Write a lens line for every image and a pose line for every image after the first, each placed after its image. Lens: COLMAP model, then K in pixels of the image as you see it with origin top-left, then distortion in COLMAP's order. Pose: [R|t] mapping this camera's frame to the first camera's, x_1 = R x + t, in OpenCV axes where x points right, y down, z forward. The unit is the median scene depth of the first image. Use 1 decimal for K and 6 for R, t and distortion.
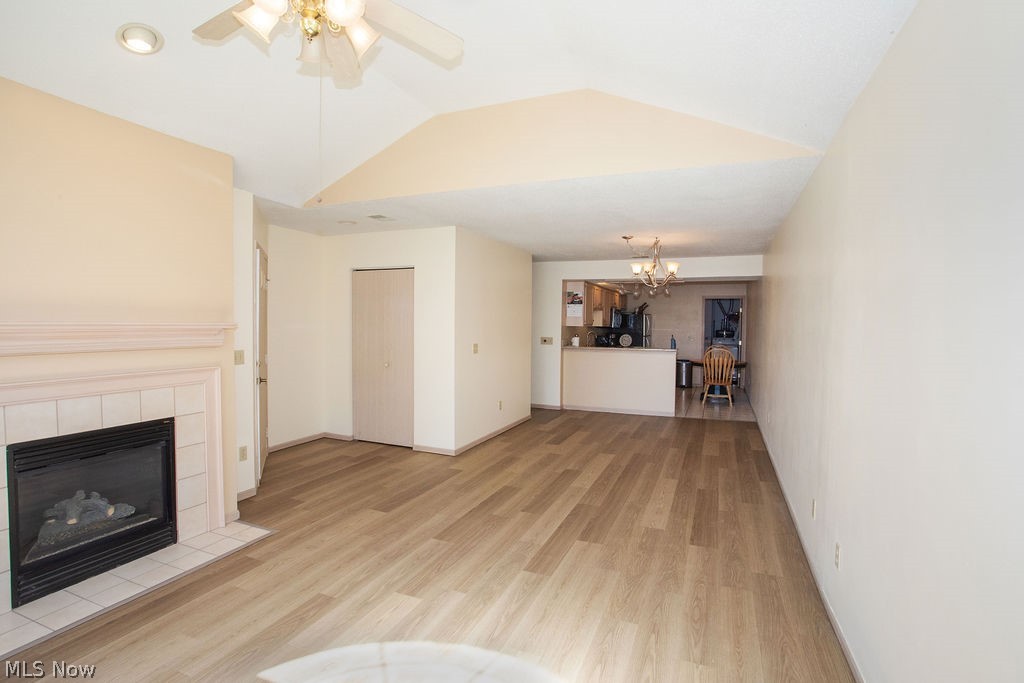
lens RADIAL K [[500.1, 0, 511.2], [0, 500.1, 341.9], [0, 0, 1]] dist [-0.068681, 0.031981]
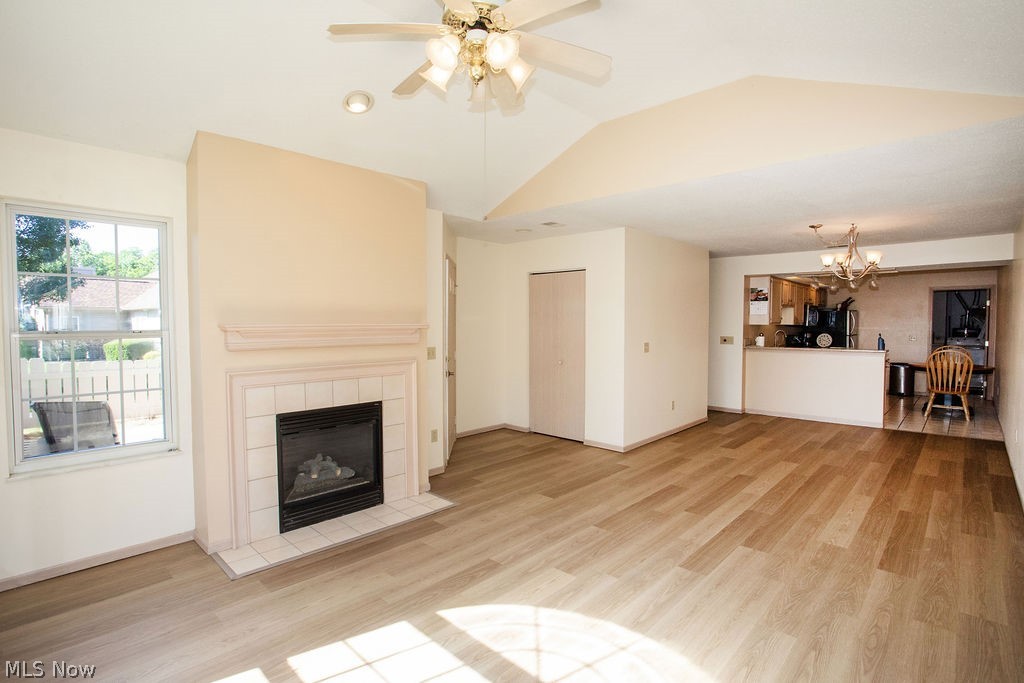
lens RADIAL K [[500.1, 0, 511.2], [0, 500.1, 341.9], [0, 0, 1]] dist [-0.068681, 0.031981]
pose [[0.935064, 0.003046, -0.354467, 0.042292], [-0.003019, 0.999995, 0.000629, 0.003184], [0.354467, 0.000482, 0.935068, -0.042622]]
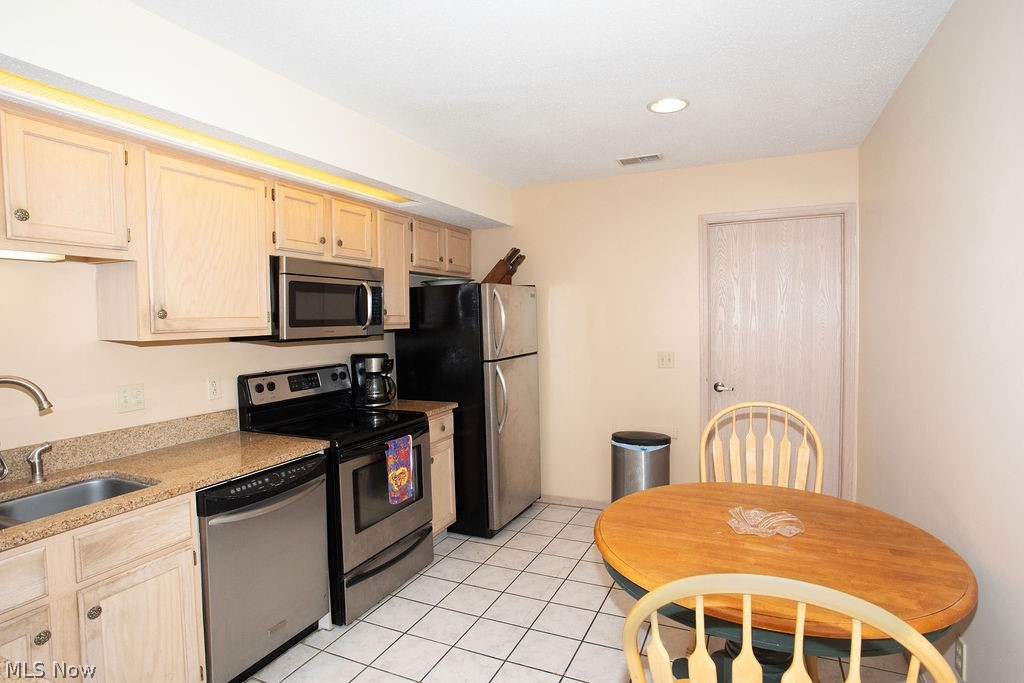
lens RADIAL K [[538.7, 0, 512.0], [0, 538.7, 341.5], [0, 0, 1]] dist [-0.033836, 0.001241]
pose [[0.998989, -0.025957, -0.036713, 0.802672], [0.026369, 0.999594, 0.010766, -0.069360], [0.036419, -0.011724, 0.999268, 1.921240]]
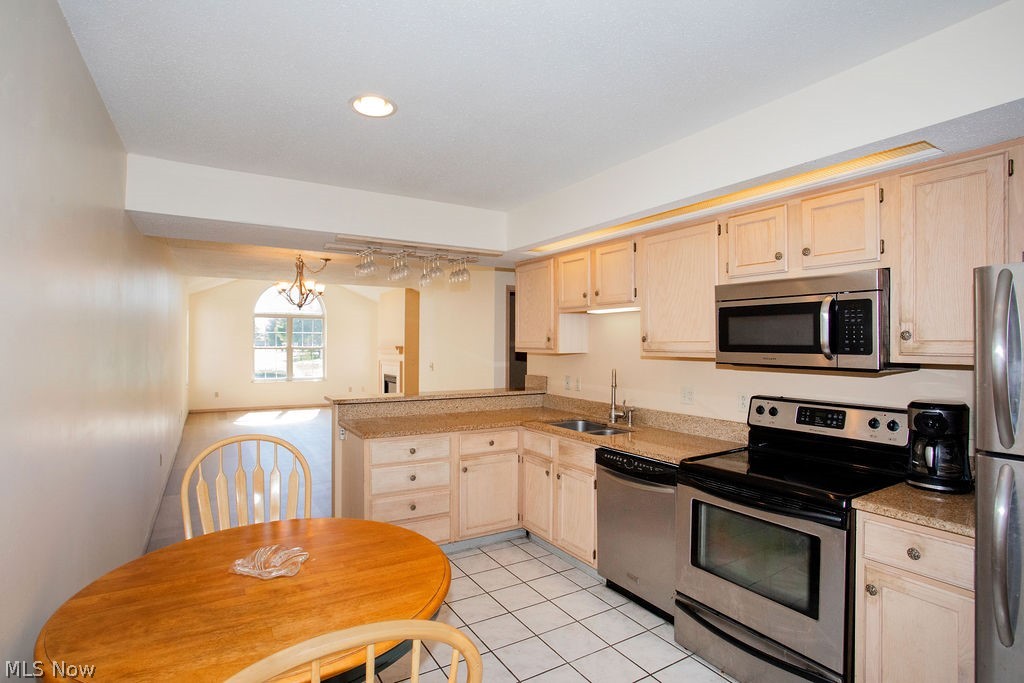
lens RADIAL K [[500.1, 0, 511.2], [0, 500.1, 341.9], [0, 0, 1]] dist [-0.068681, 0.031981]
pose [[-0.582221, -0.013427, -0.812919, 1.174812], [-0.035331, 0.999337, 0.008798, -0.094814], [0.812262, 0.033843, -0.582310, 2.693958]]
